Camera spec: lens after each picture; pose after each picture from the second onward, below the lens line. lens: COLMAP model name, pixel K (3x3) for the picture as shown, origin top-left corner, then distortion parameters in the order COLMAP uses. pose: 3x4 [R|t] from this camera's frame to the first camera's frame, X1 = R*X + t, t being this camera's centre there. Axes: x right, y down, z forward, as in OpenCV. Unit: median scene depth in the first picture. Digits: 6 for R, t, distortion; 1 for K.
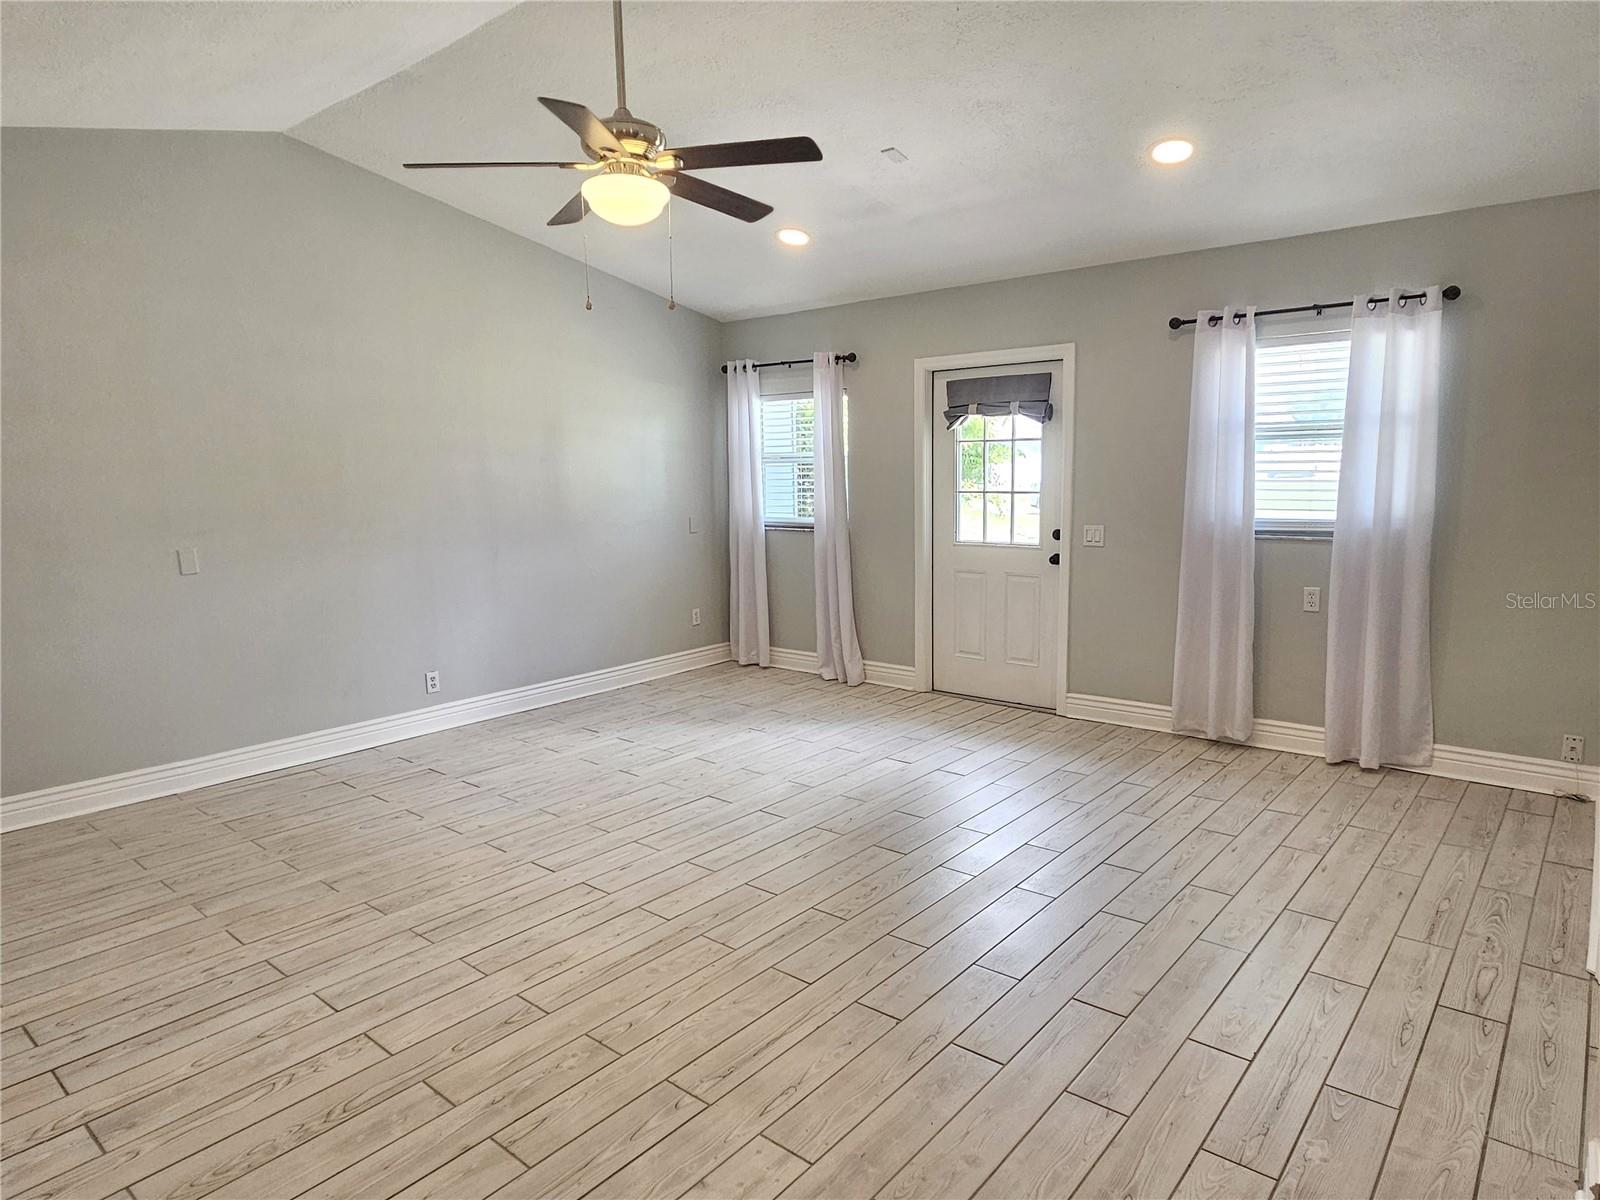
lens RADIAL K [[962.0, 0, 808.7], [0, 962.0, 606.0], [0, 0, 1]] dist [-0.000173, 0.001500]
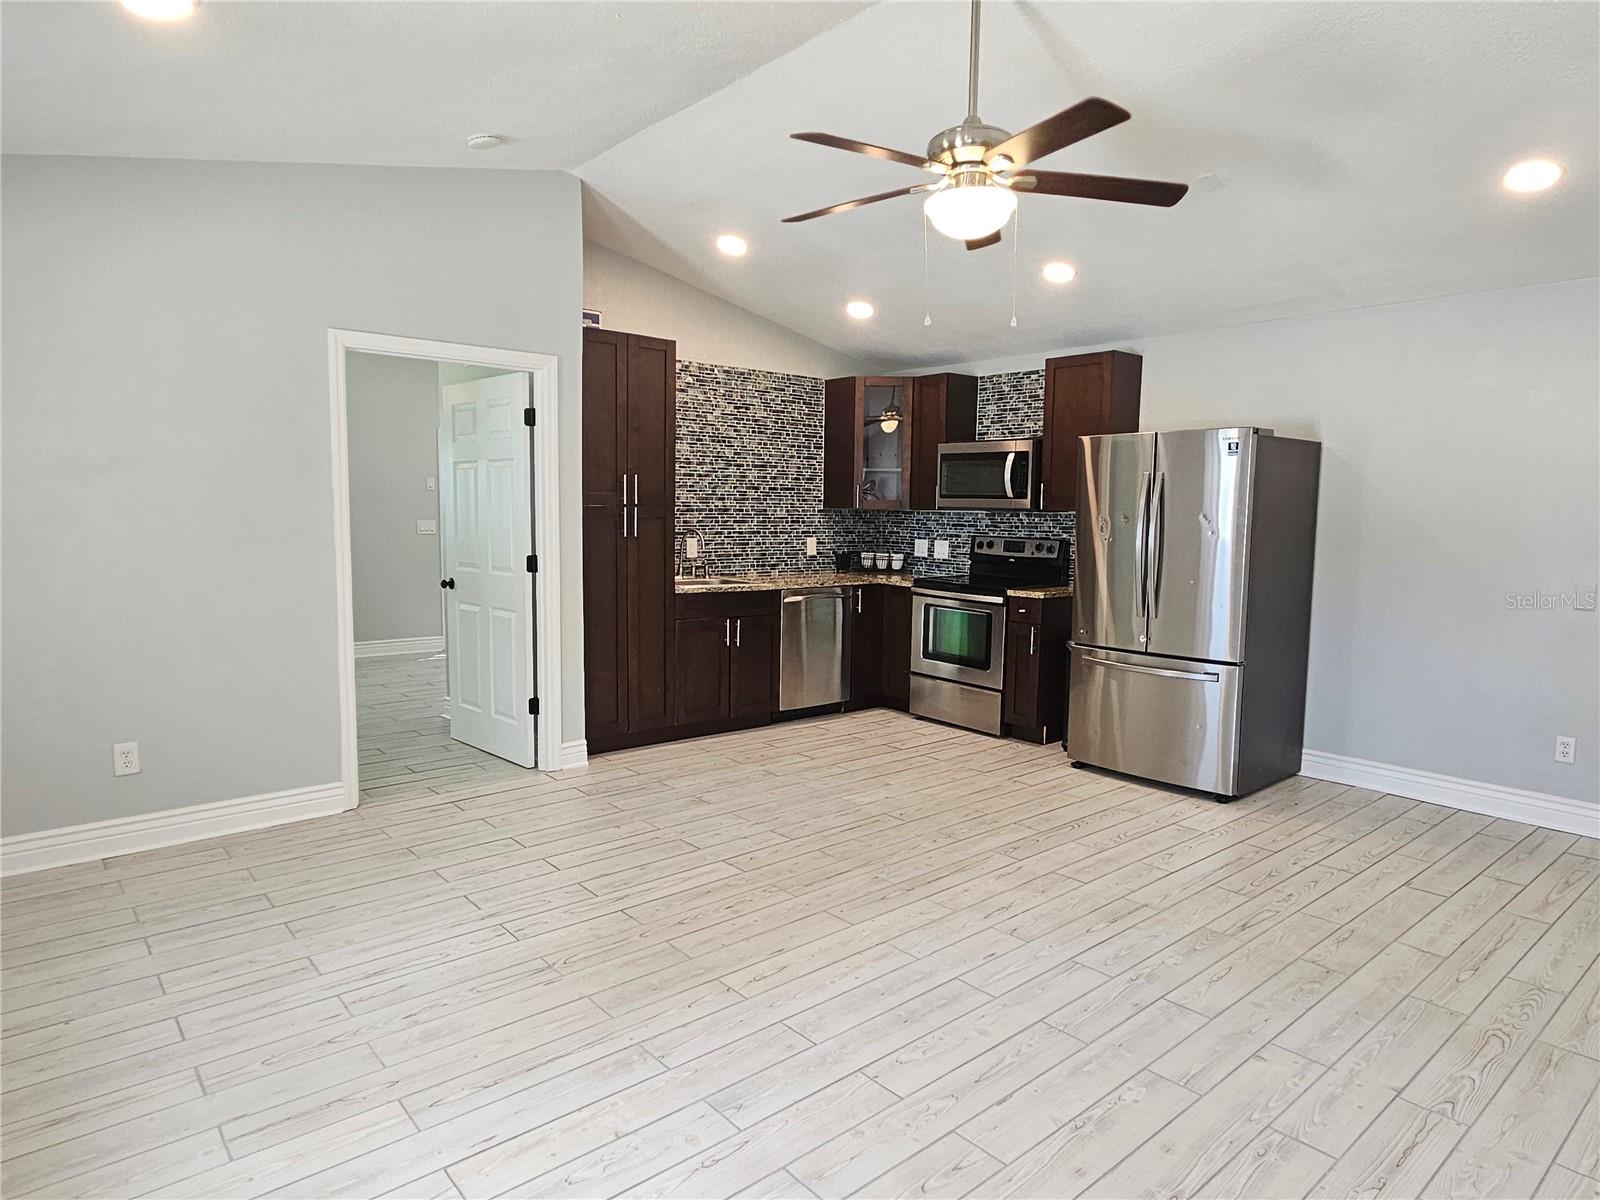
lens RADIAL K [[962.0, 0, 808.7], [0, 962.0, 606.0], [0, 0, 1]] dist [-0.000173, 0.001500]
pose [[-0.986726, -0.009923, 0.162088, -0.147686], [0.029872, 0.970007, 0.241236, -0.216738], [-0.159621, 0.242875, -0.956835, 1.568379]]
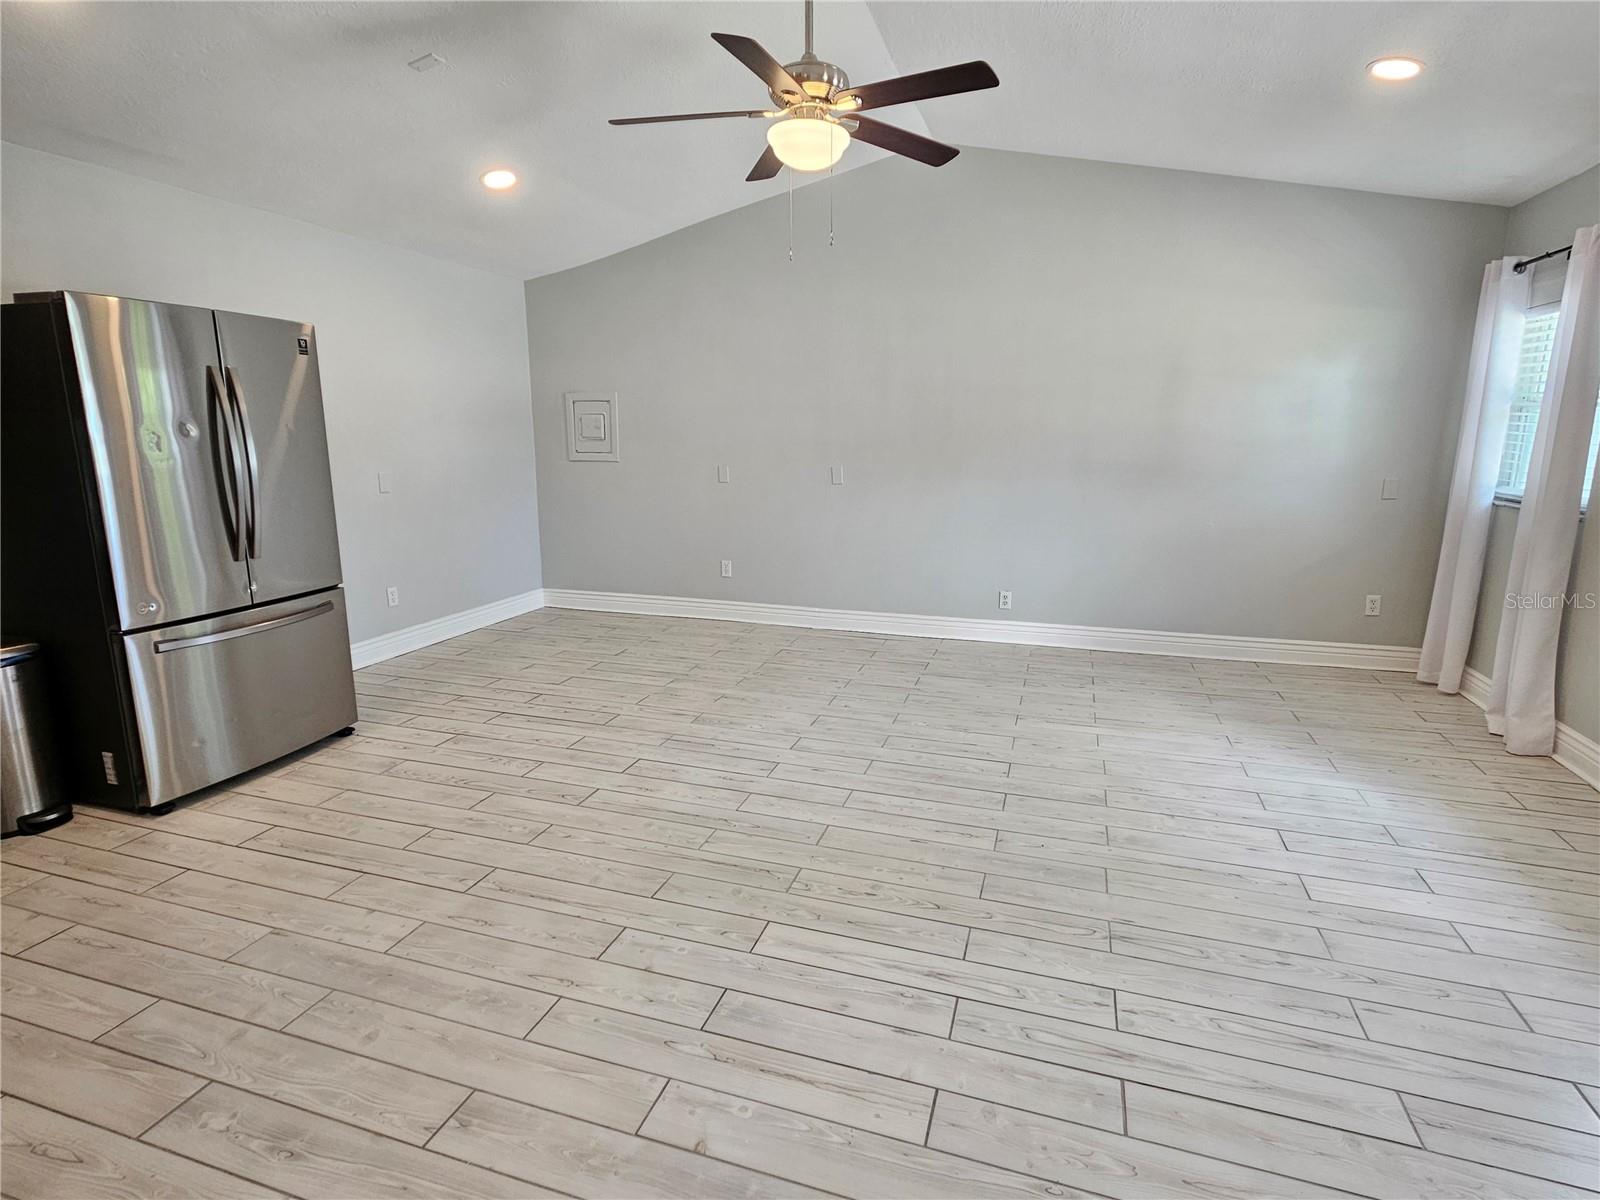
lens RADIAL K [[820.4, 0, 803.4], [0, 820.4, 593.9], [0, 0, 1]] dist [-0.000253, 0.000759]
pose [[0.372912, 0.200838, -0.905870, 0.550692], [-0.141657, 0.977172, 0.158331, -0.066706], [0.916989, 0.069279, 0.392849, 0.527437]]
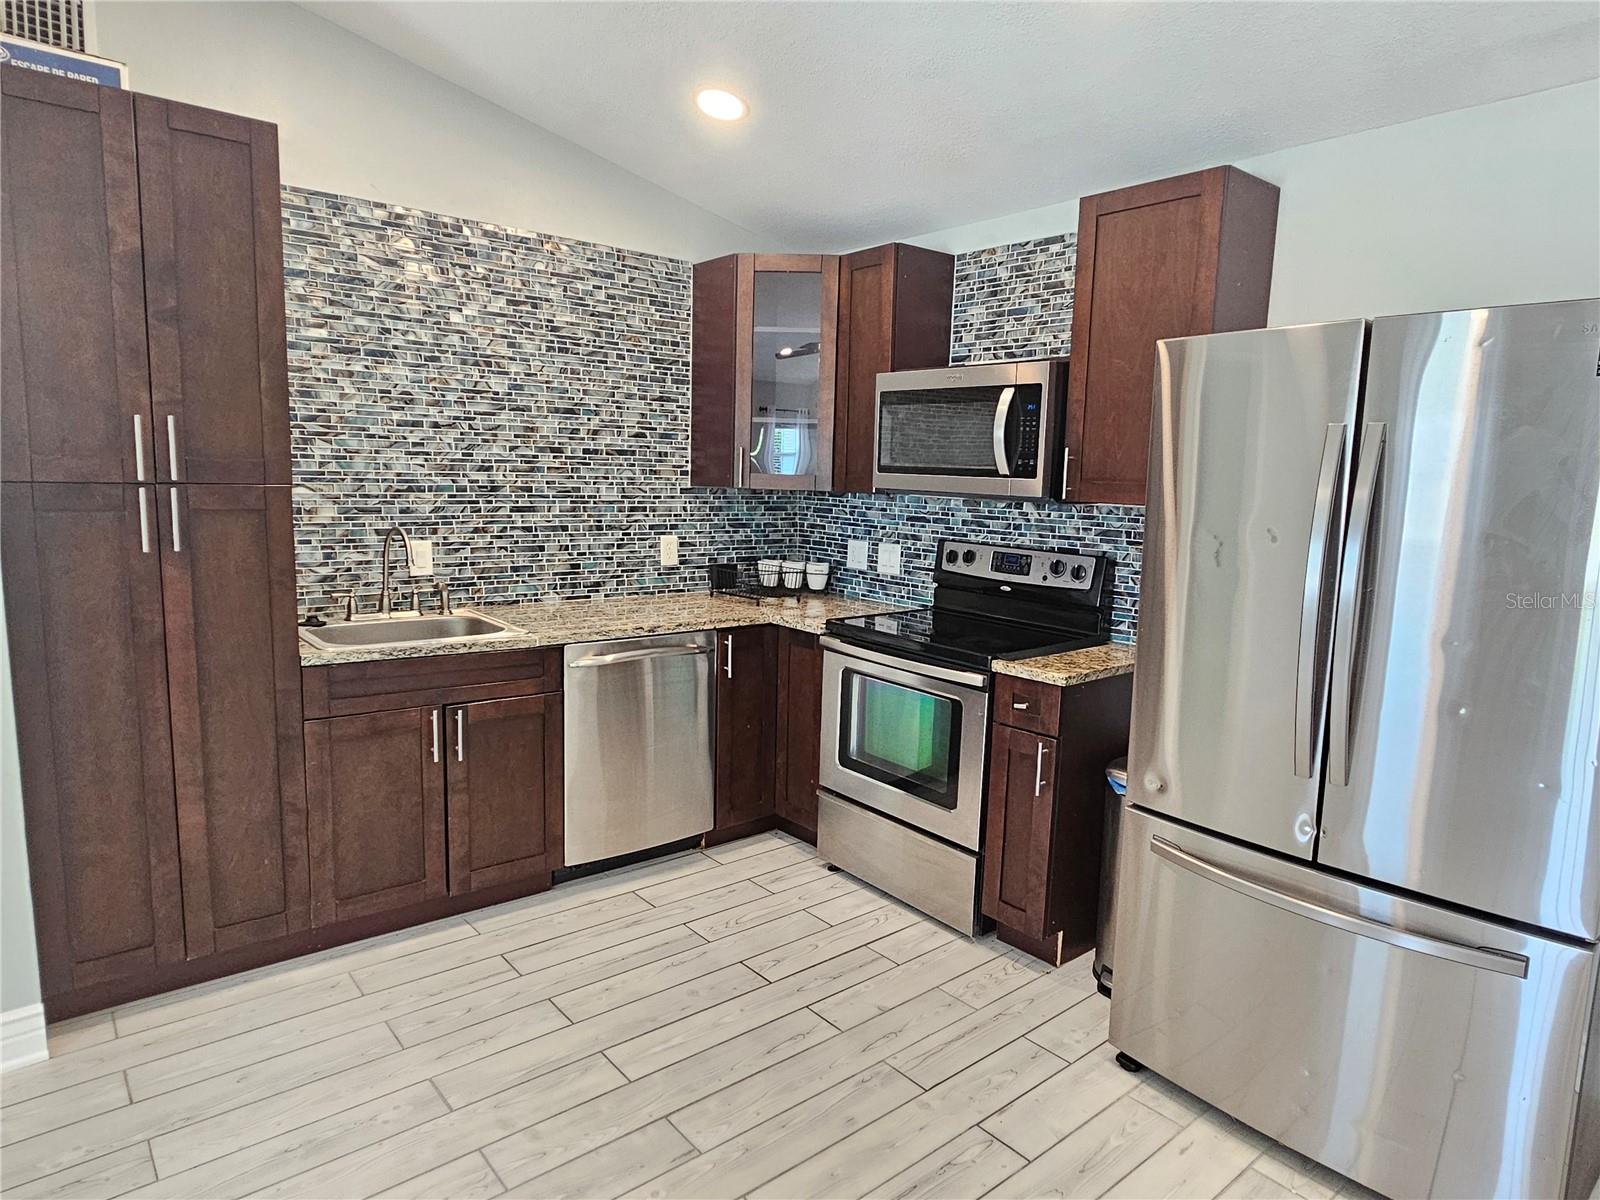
lens RADIAL K [[962.0, 0, 808.7], [0, 962.0, 606.0], [0, 0, 1]] dist [-0.000173, 0.001500]
pose [[-0.984684, -0.031275, 0.171520, -0.194351], [0.017816, 0.960579, 0.277435, -0.126069], [-0.173435, 0.276242, -0.945310, 0.832795]]
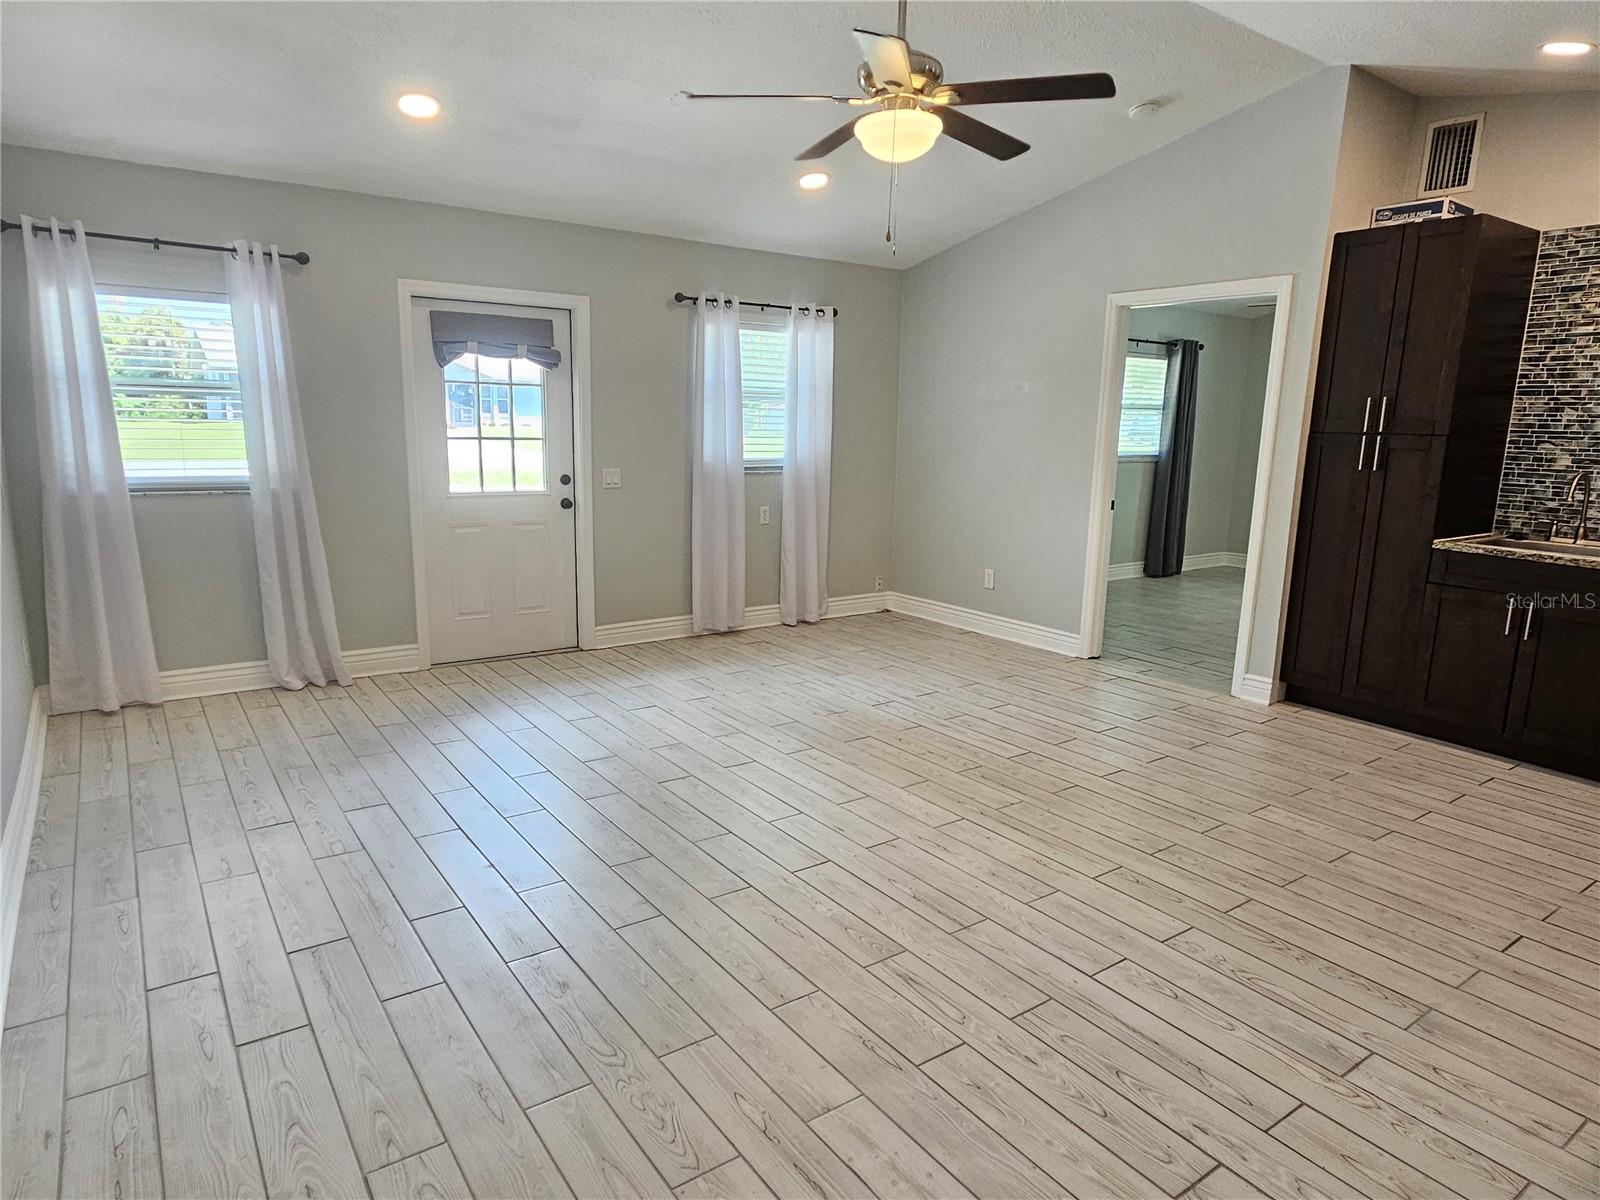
lens RADIAL K [[962.0, 0, 808.7], [0, 962.0, 606.0], [0, 0, 1]] dist [-0.000173, 0.001500]
pose [[0.248041, -0.162886, 0.954957, -0.954709], [0.115181, 0.983729, 0.137876, -0.073402], [-0.961878, 0.075794, 0.262767, 0.670837]]
